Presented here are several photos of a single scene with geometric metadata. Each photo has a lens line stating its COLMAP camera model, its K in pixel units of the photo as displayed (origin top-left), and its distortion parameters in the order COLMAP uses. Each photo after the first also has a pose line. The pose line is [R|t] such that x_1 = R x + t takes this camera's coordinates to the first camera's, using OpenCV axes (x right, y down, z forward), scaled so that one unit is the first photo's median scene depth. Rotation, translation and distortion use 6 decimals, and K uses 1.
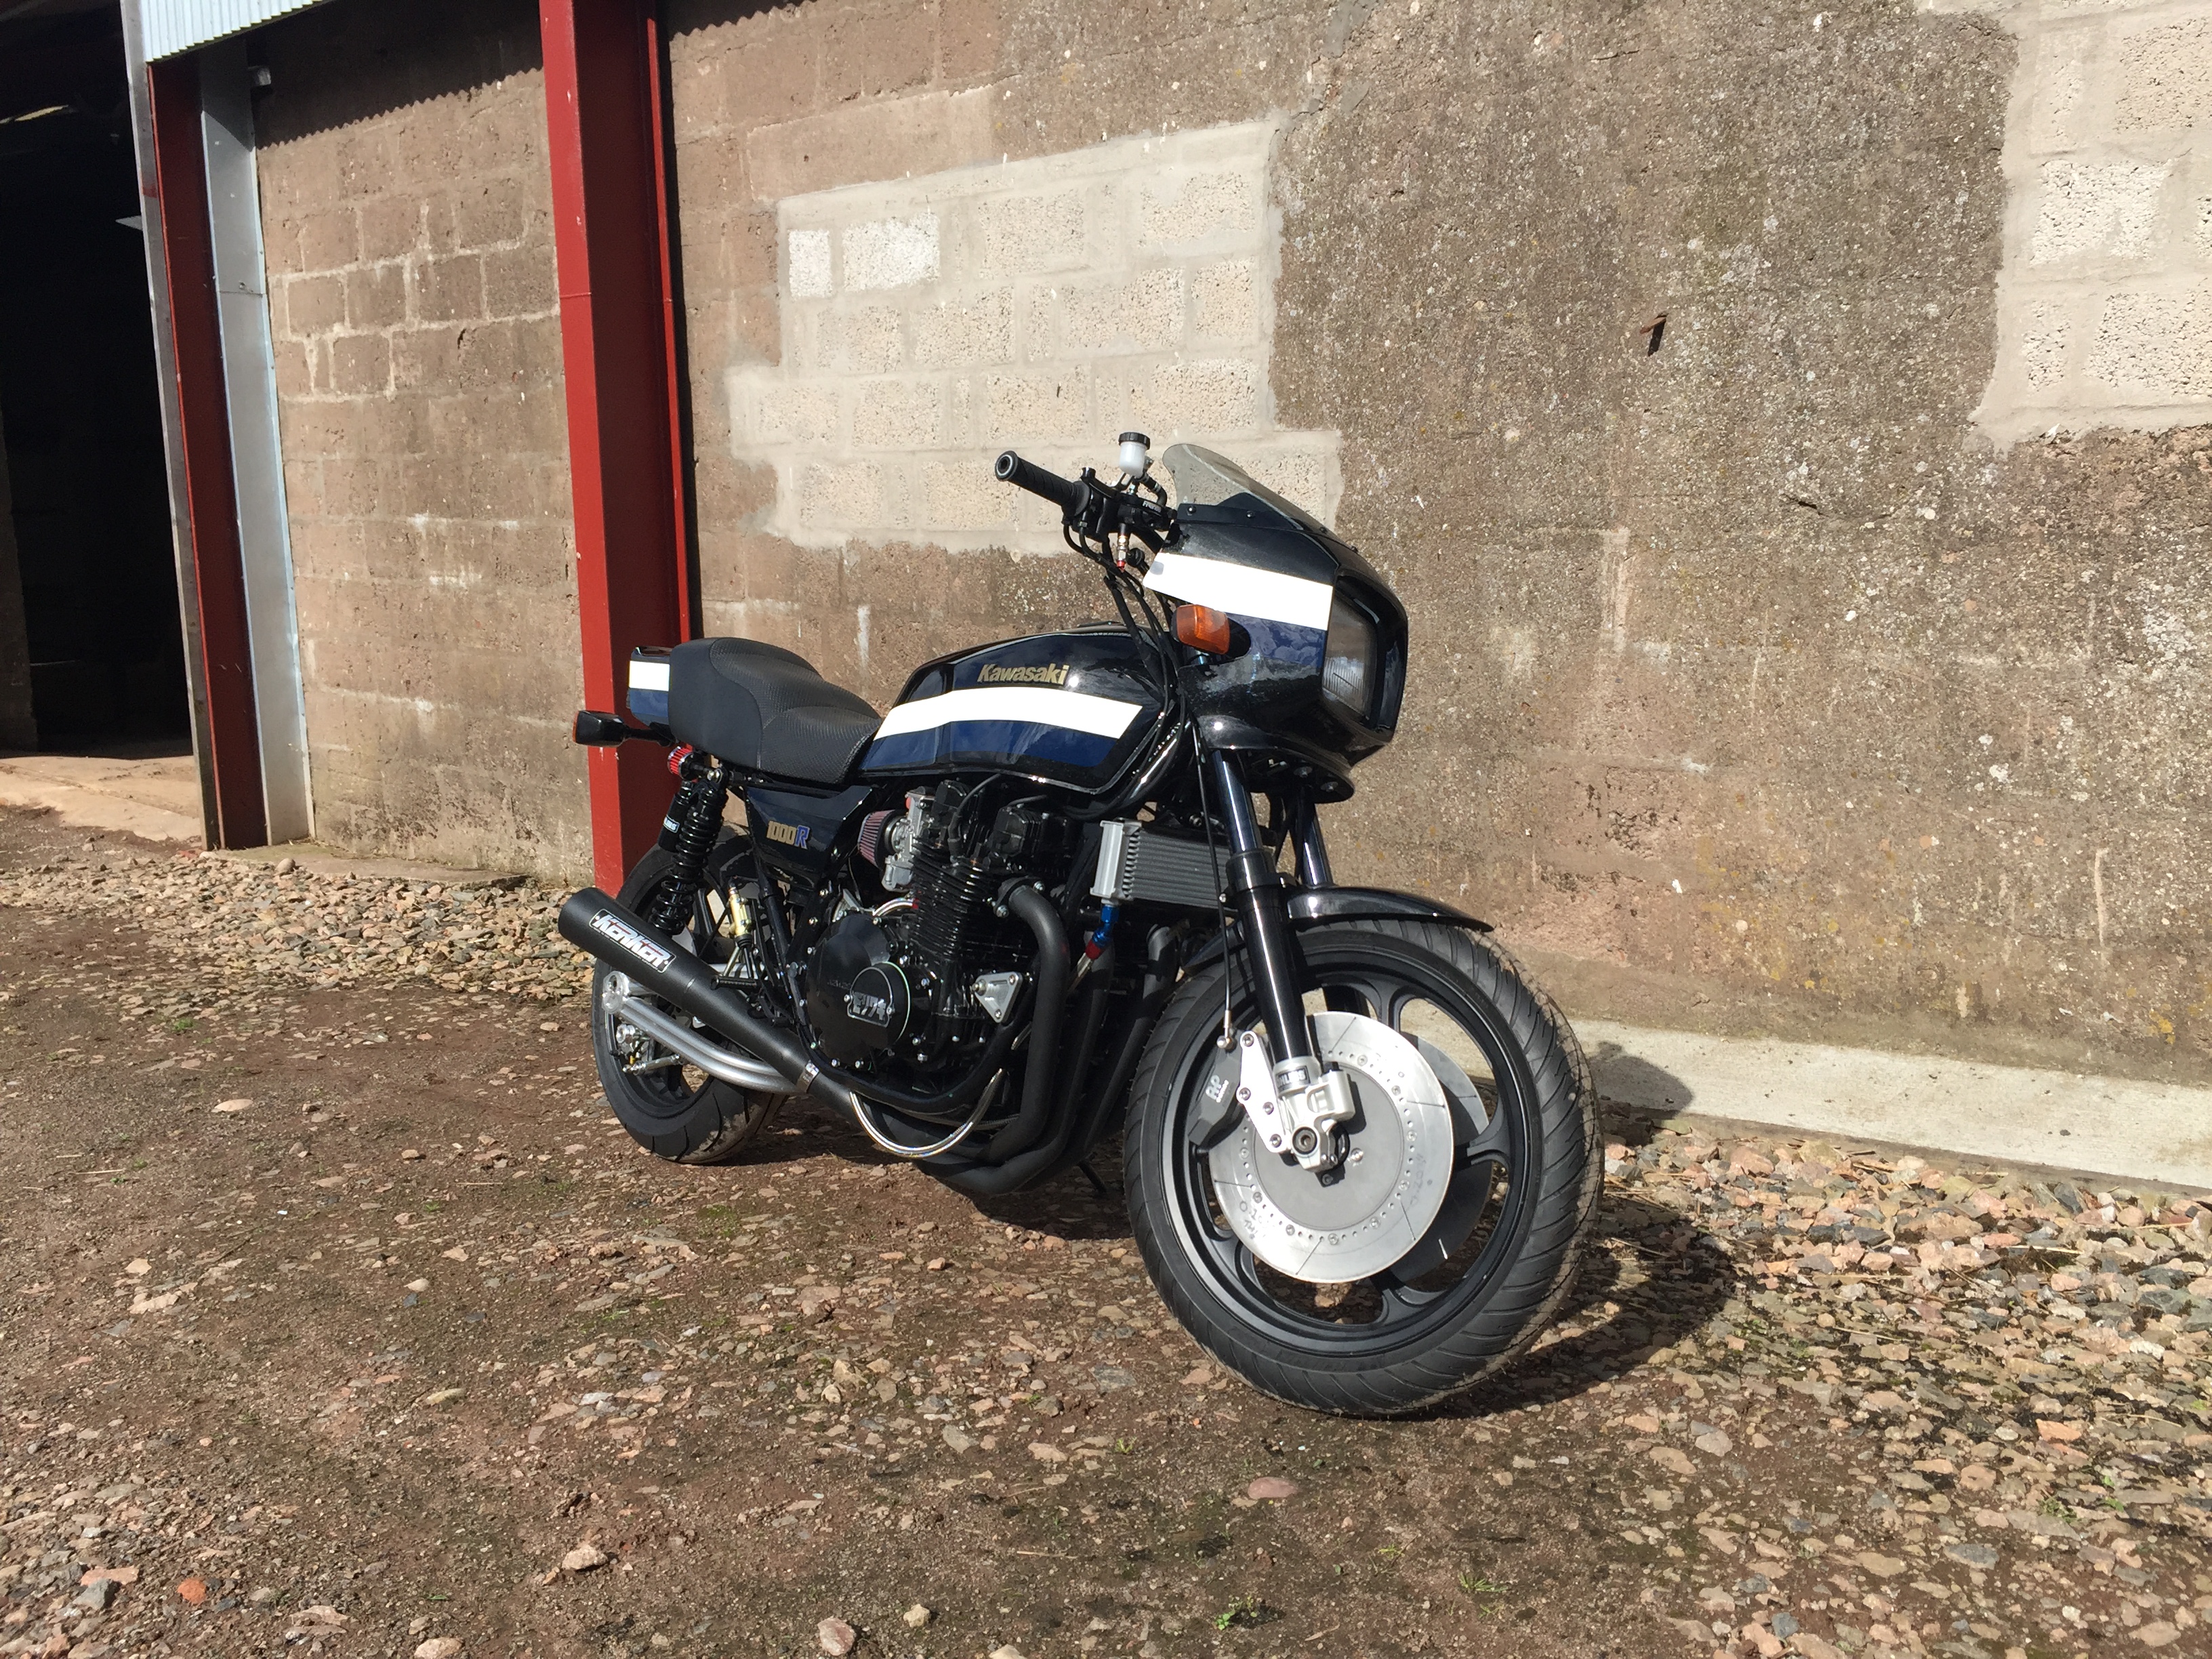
lens RADIAL K [[1910.1, 0, 1109.8], [0, 1910.1, 817.1], [0, 0, 1]] dist [0.098392, -0.127502]
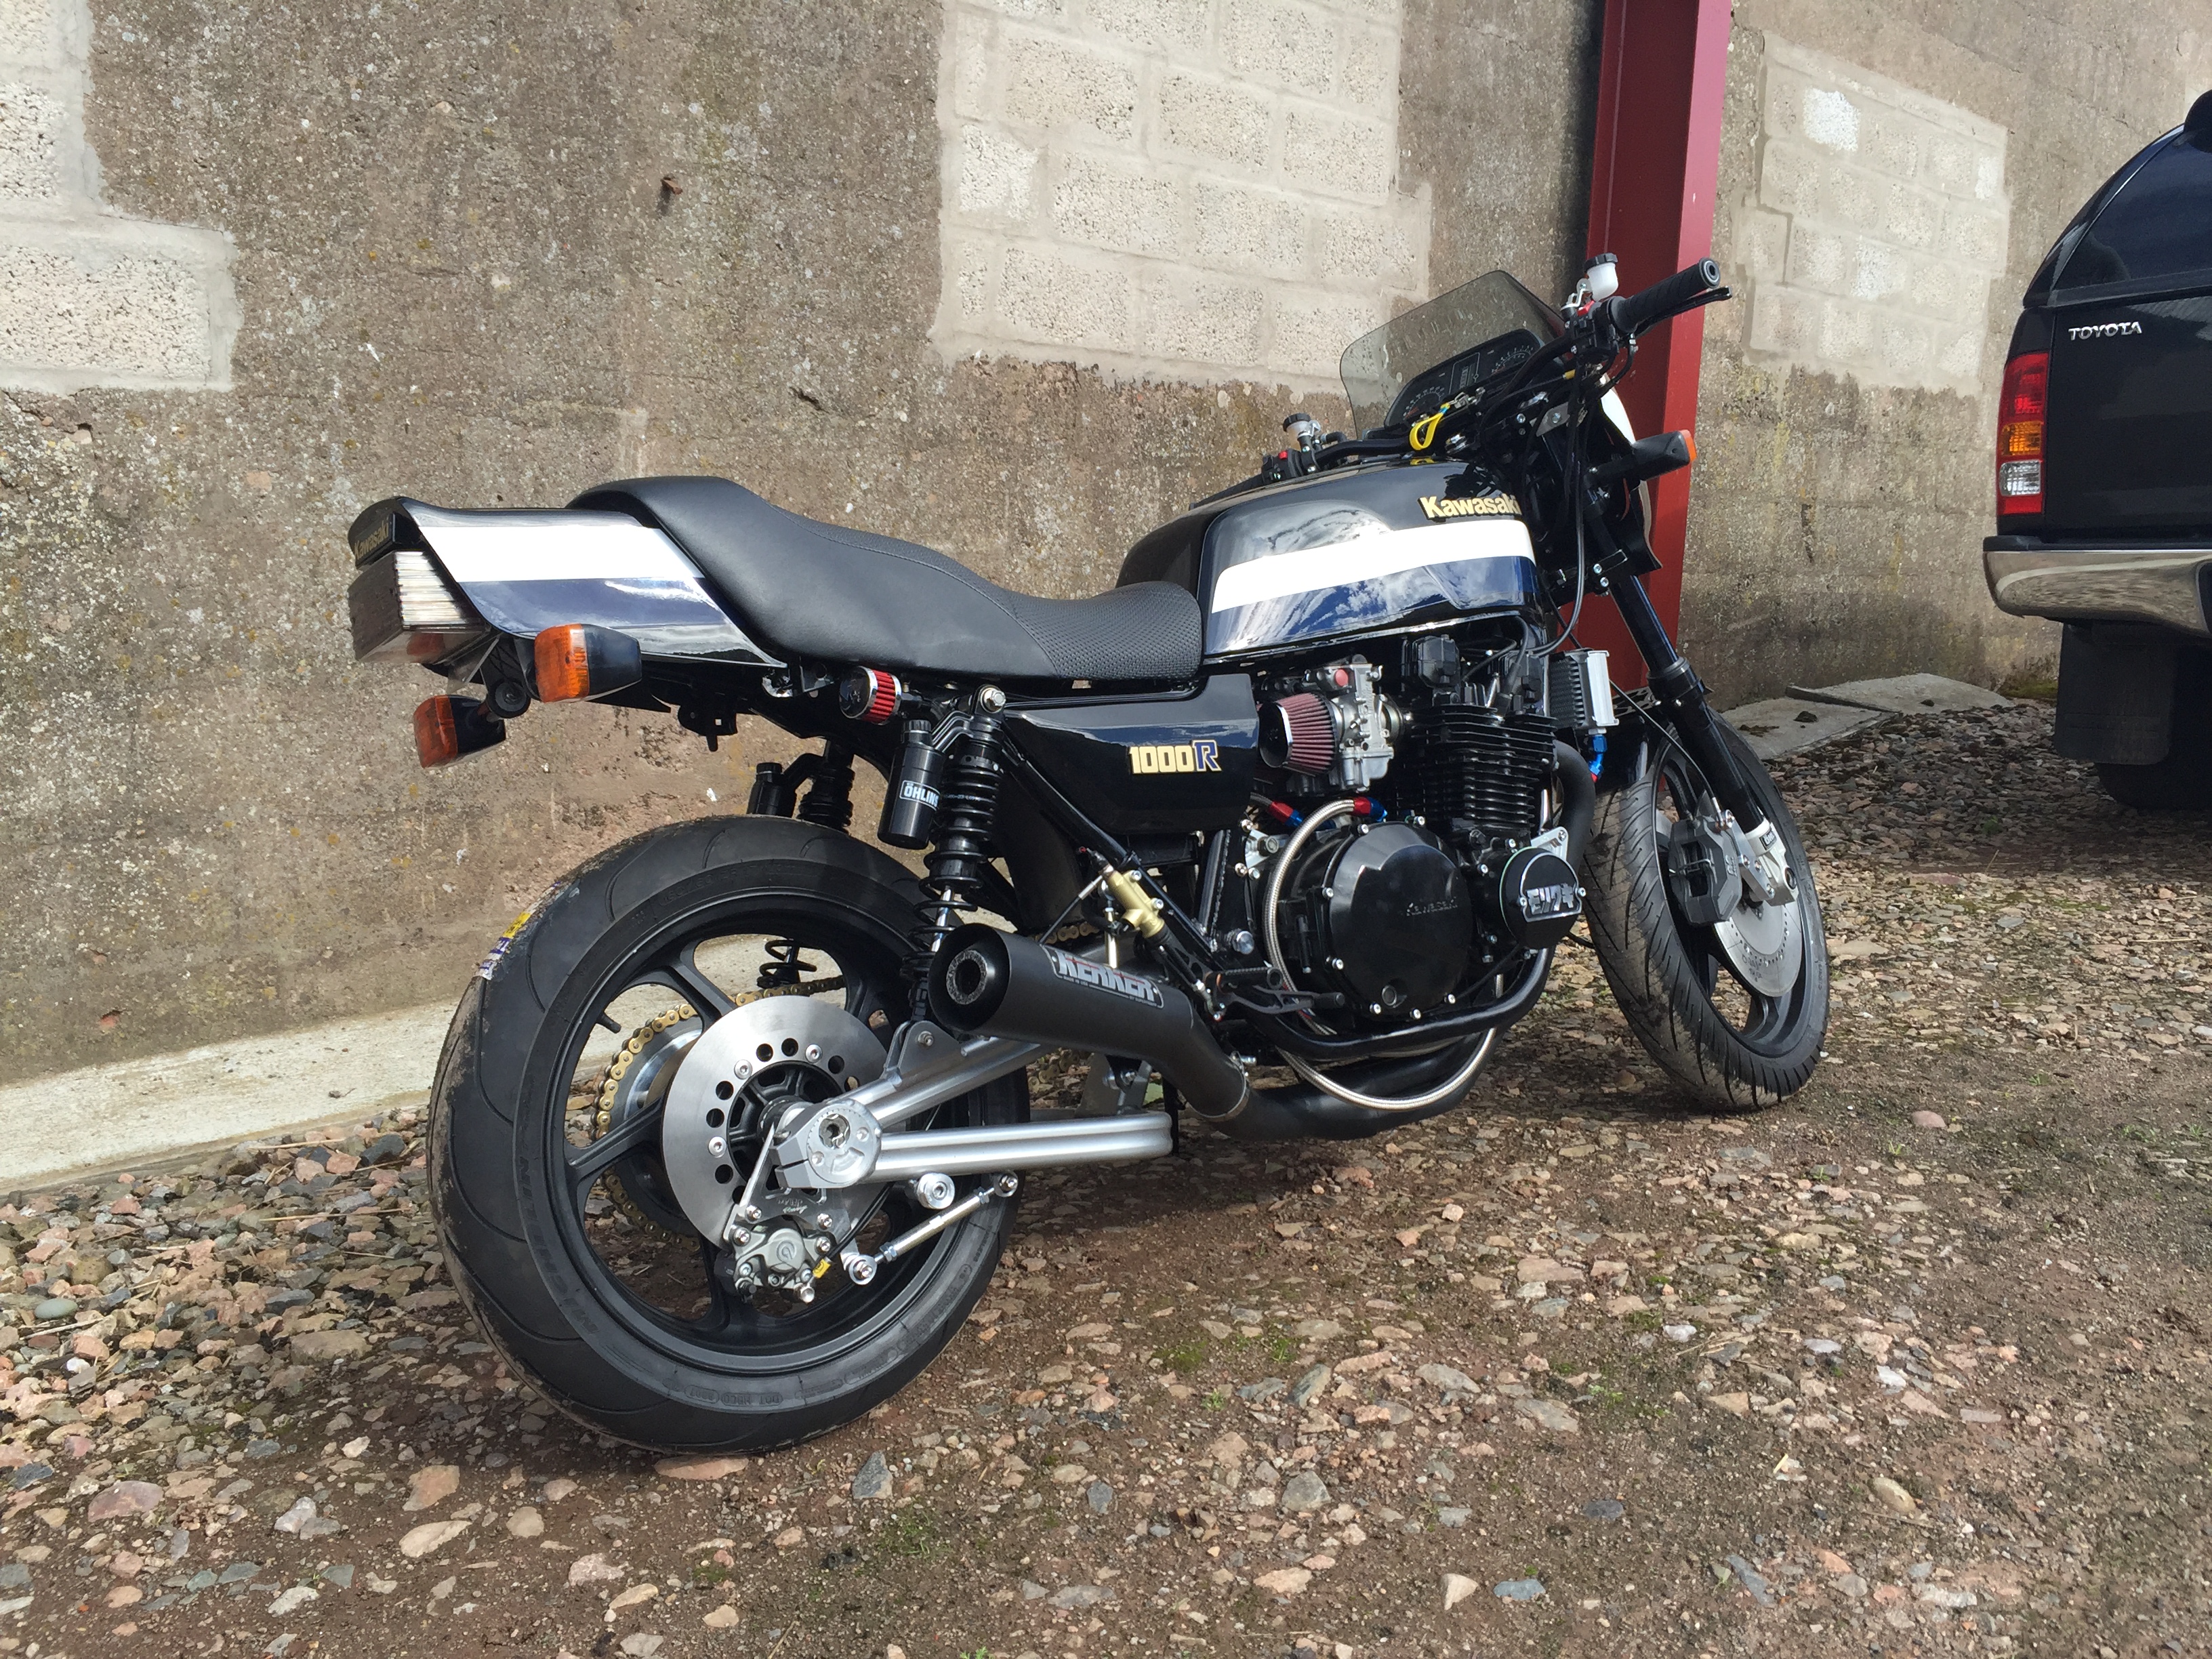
lens RADIAL K [[1910.1, 0, 1114.7], [0, 1910.1, 807.3], [0, 0, 1]] dist [0.098392, -0.127502]
pose [[0.086685, -0.129604, 0.987770, -0.638498], [0.136407, 0.983708, 0.117100, -0.043003], [-0.986853, 0.124588, 0.102951, 0.725475]]
